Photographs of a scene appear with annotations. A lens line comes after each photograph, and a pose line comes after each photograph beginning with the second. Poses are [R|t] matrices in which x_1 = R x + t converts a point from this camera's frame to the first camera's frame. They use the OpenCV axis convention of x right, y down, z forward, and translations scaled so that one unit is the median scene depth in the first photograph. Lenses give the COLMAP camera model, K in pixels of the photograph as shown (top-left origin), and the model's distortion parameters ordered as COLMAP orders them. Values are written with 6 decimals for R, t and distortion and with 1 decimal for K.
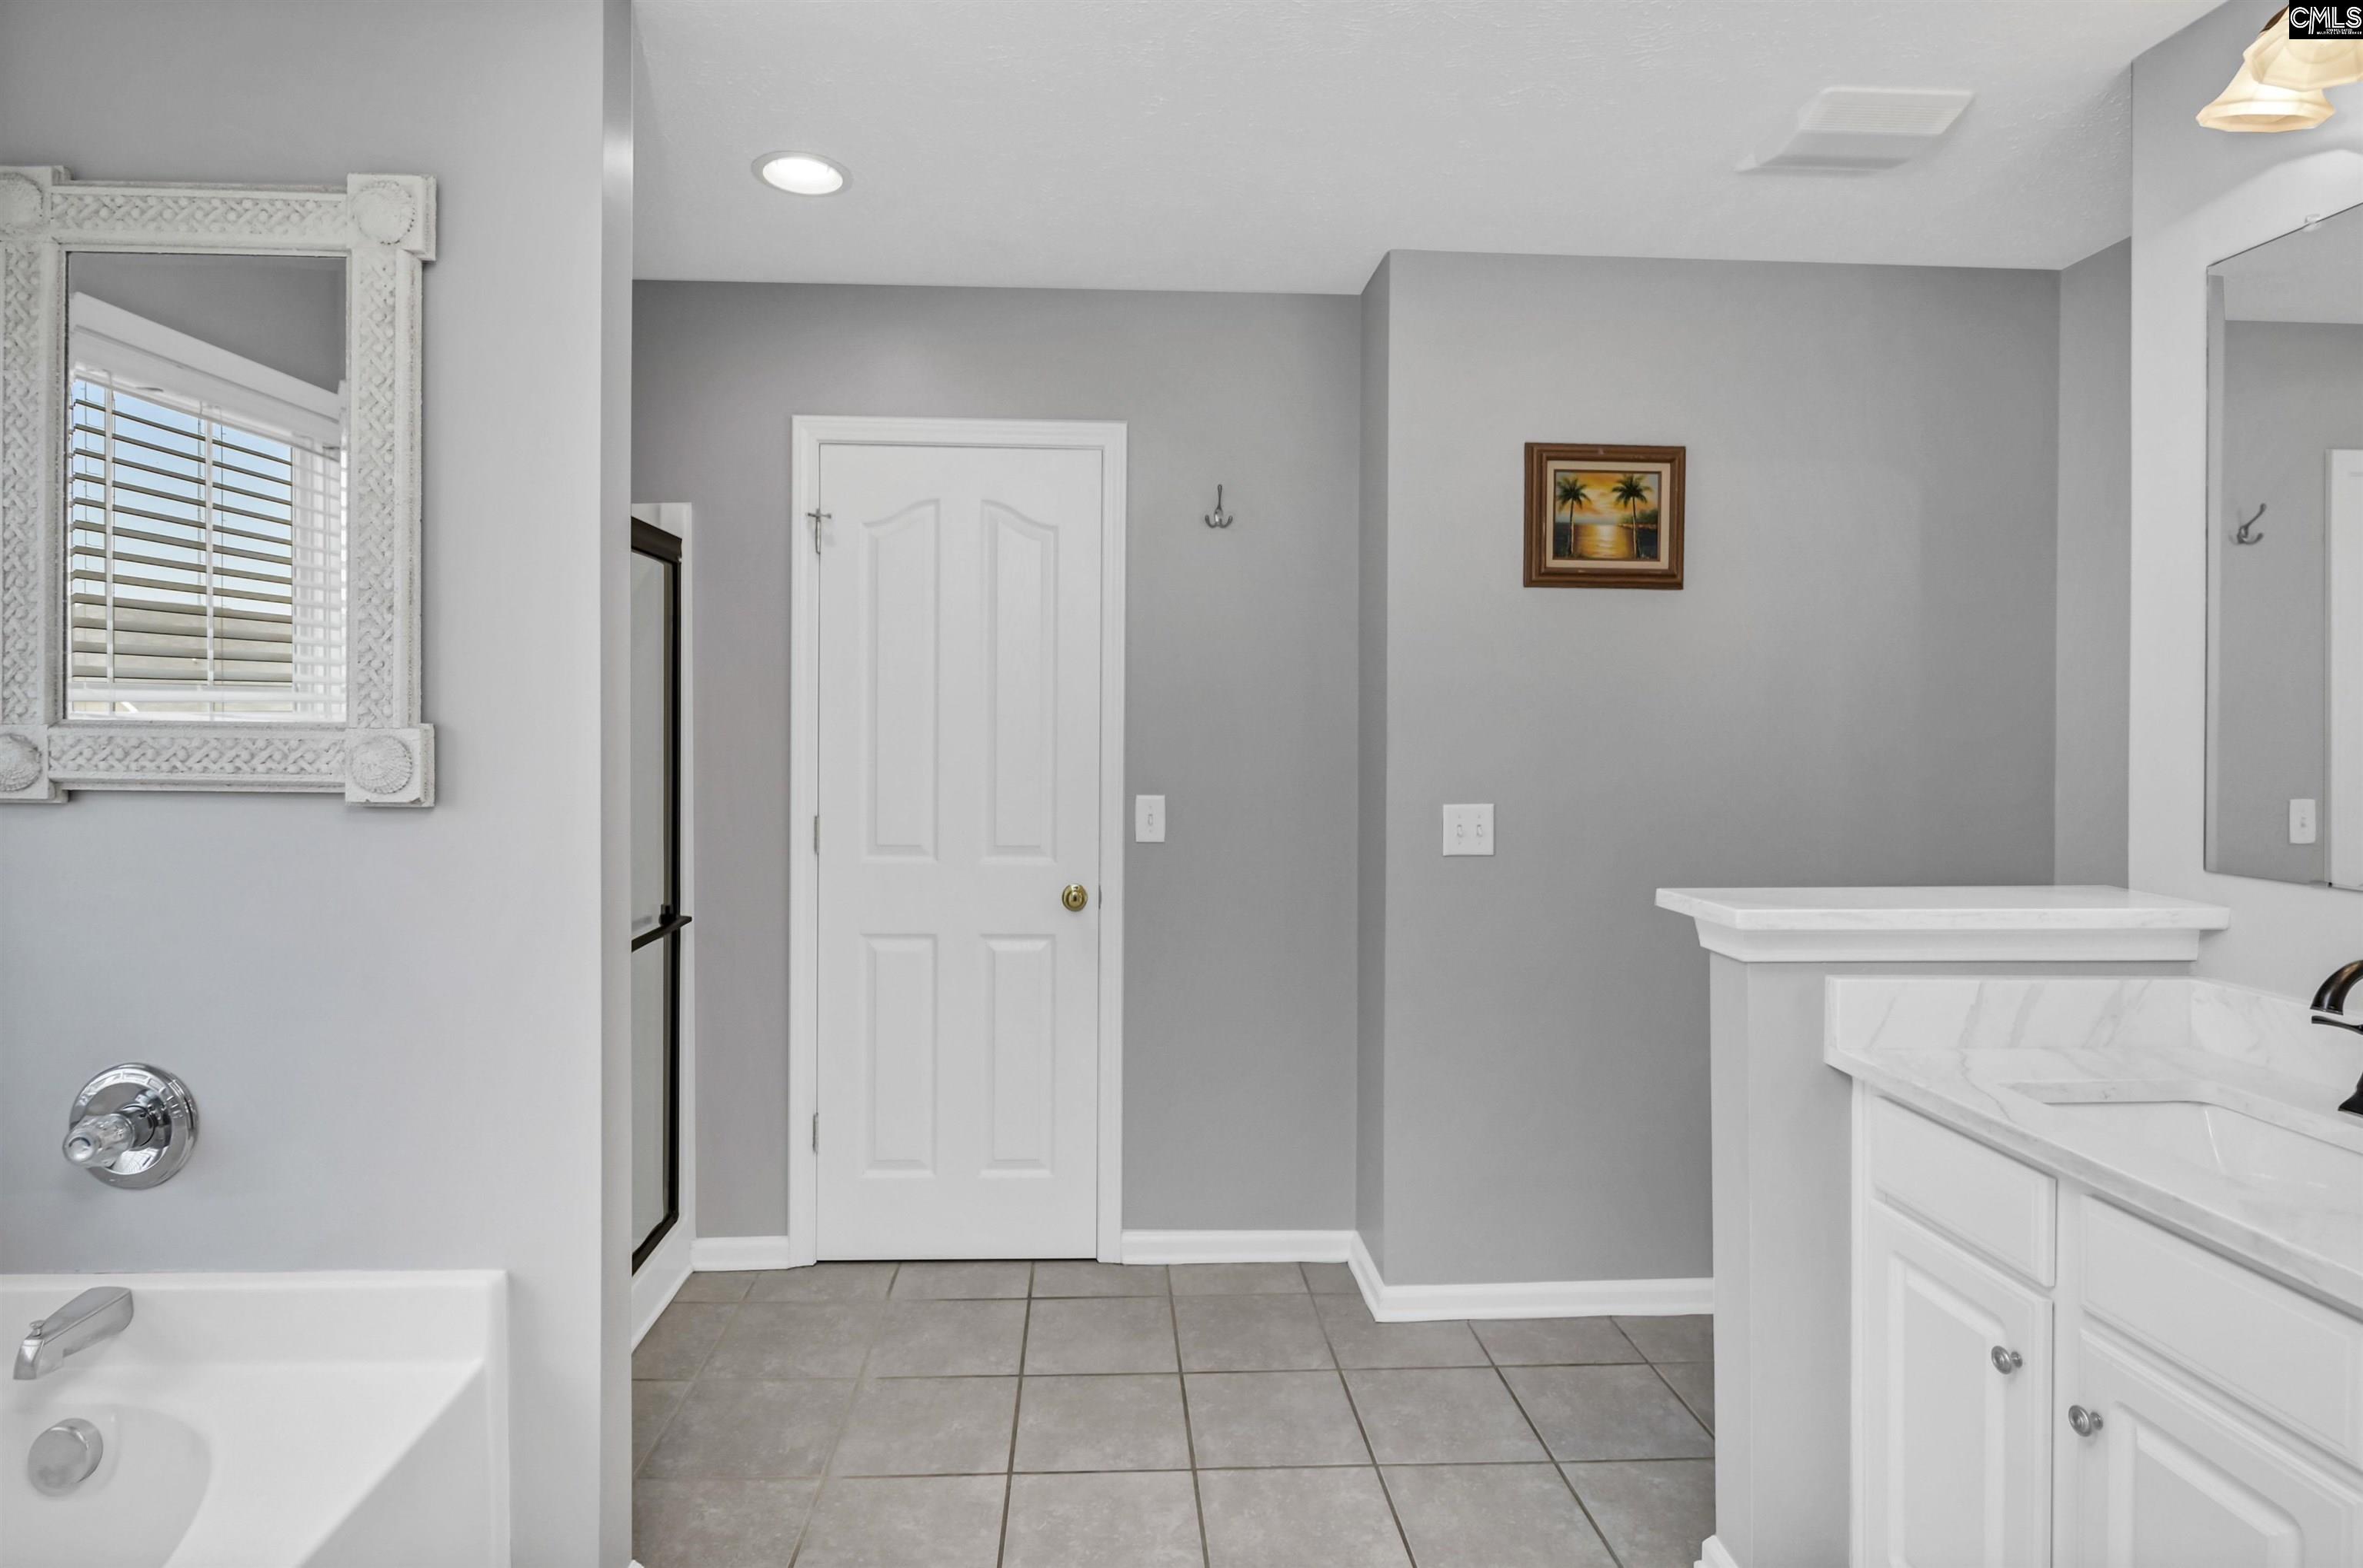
lens RADIAL K [[1229.2, 0, 1169.6], [0, 1229.2, 731.1], [0, 0, 1]] dist [-0.000903, -0.001796]
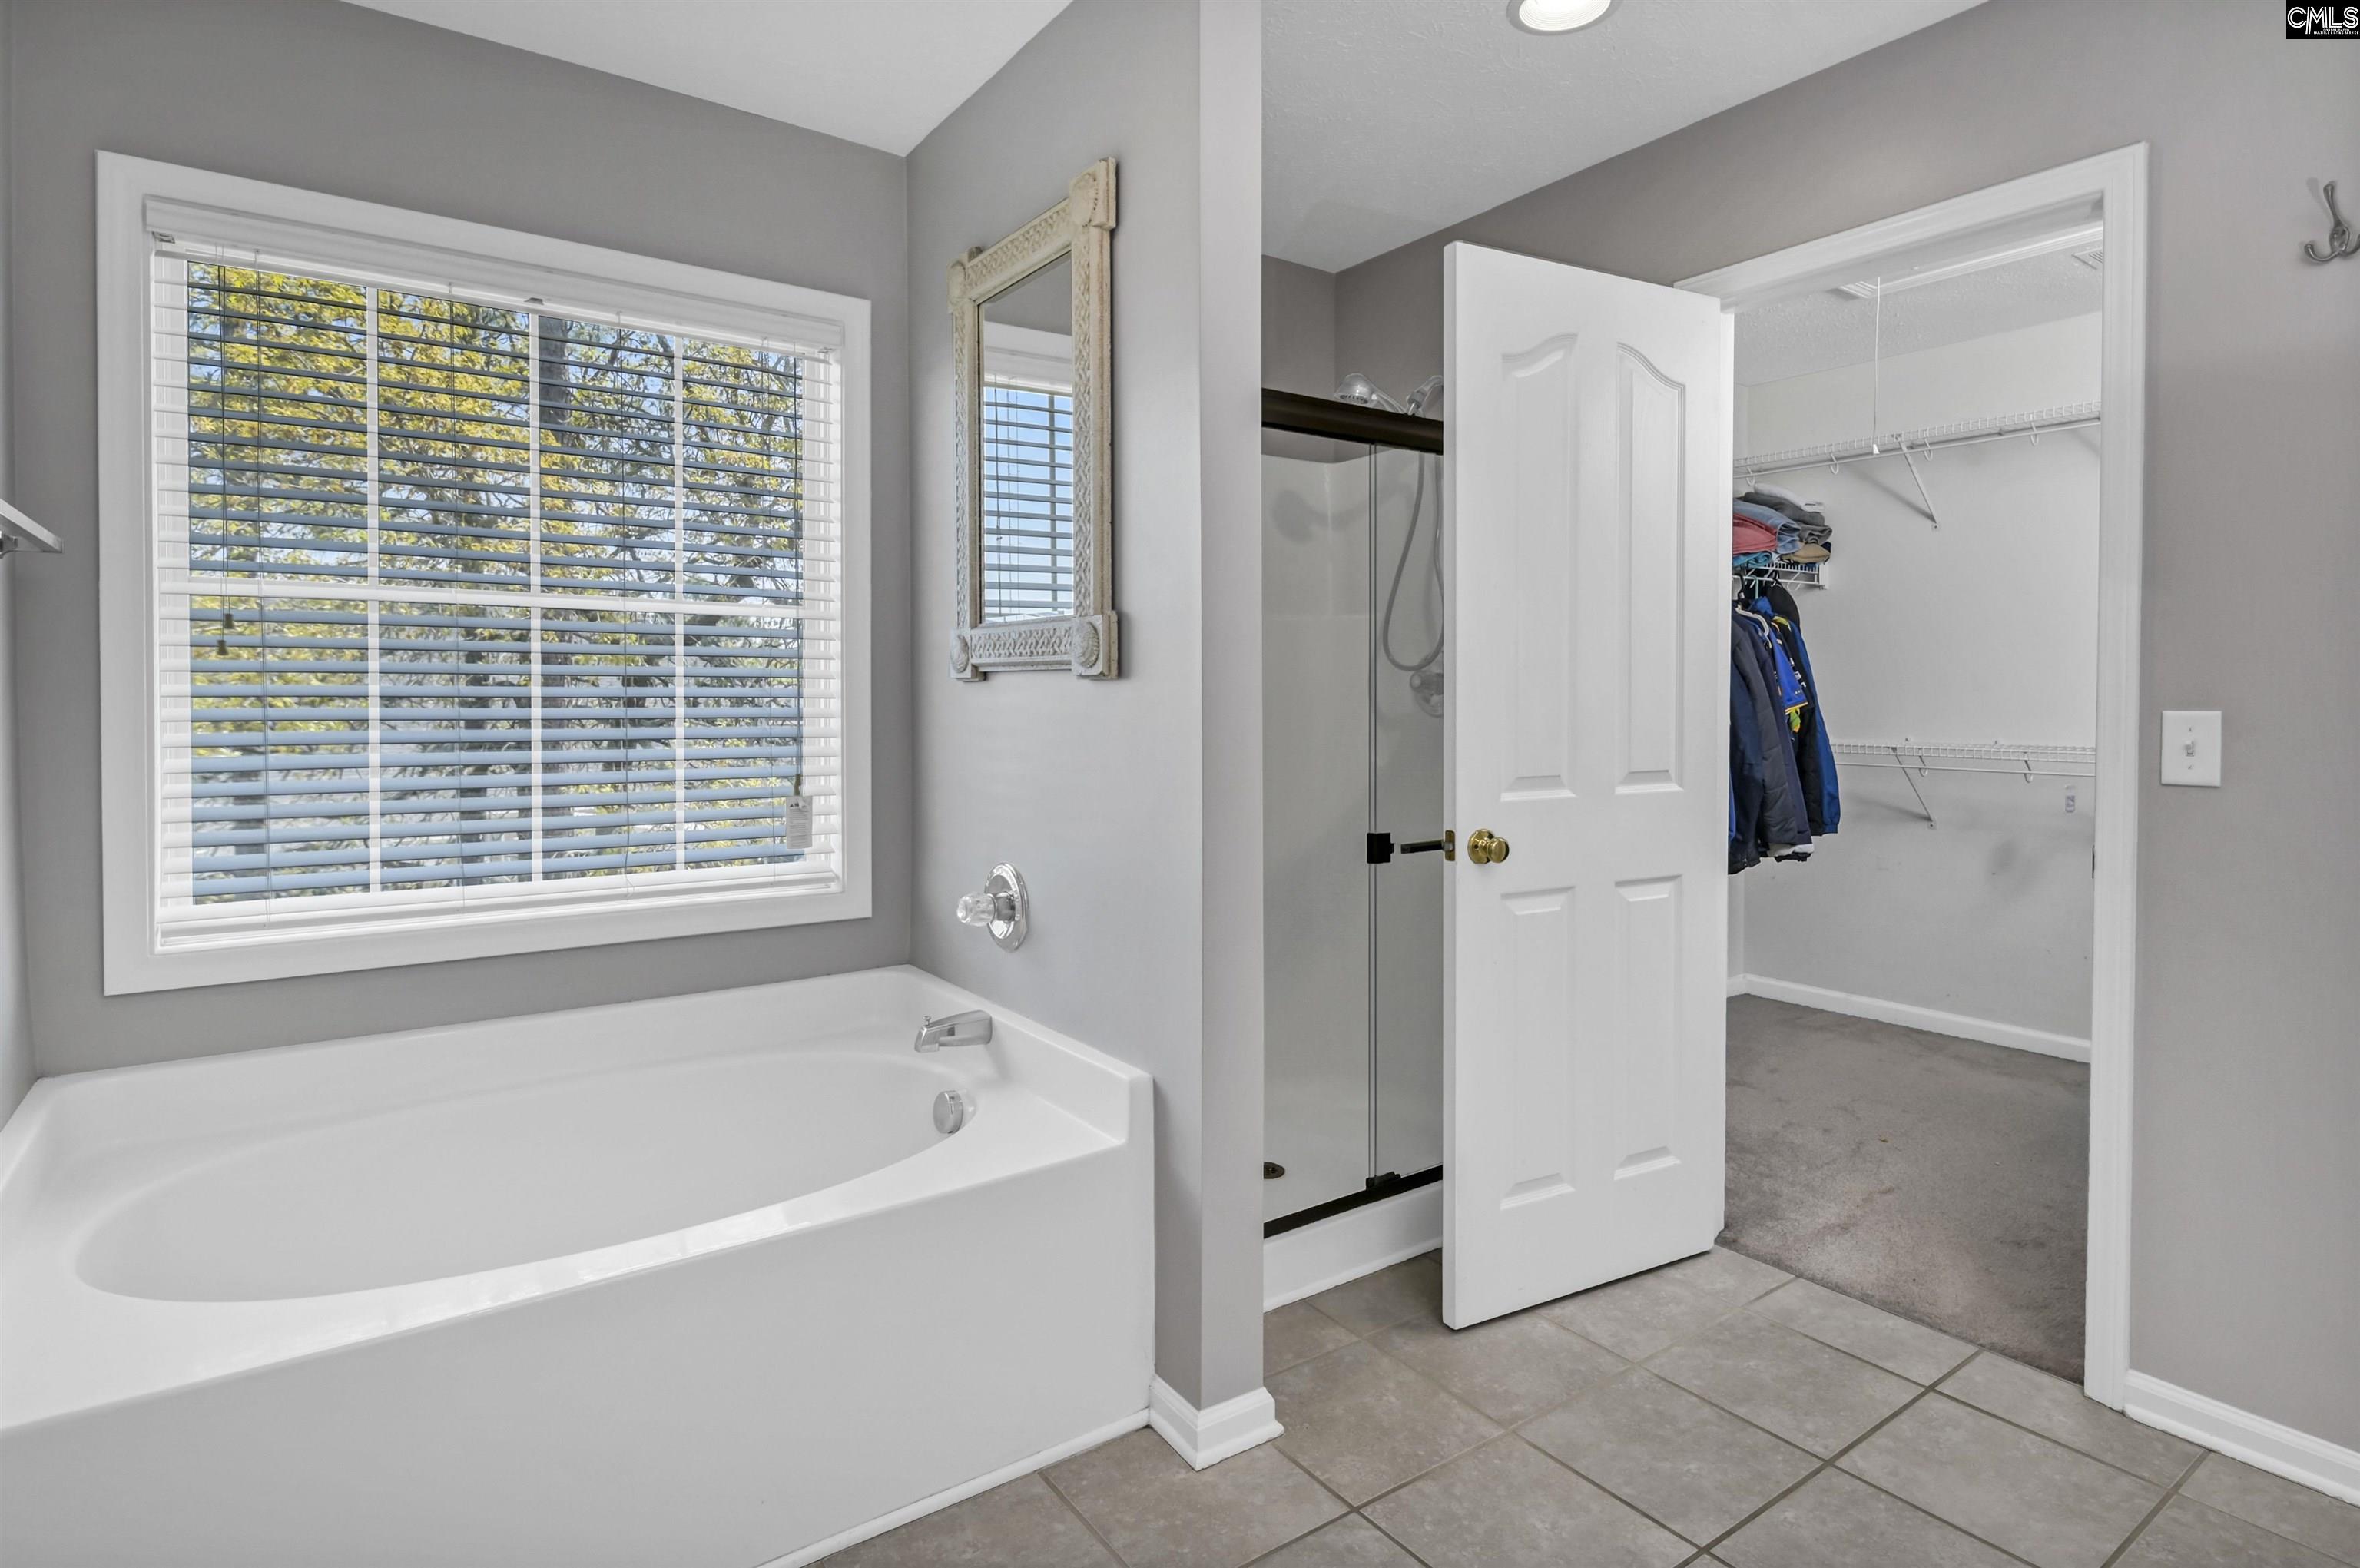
lens RADIAL K [[1227.8, 0, 1177.0], [0, 1227.8, 713.8], [0, 0, 1]] dist [-0.000903, -0.001796]
pose [[0.532996, 0.005789, -0.846098, 0.462848], [0.005704, 0.999929, 0.010435, 0.083585], [0.846098, -0.010389, 0.532925, 0.406759]]
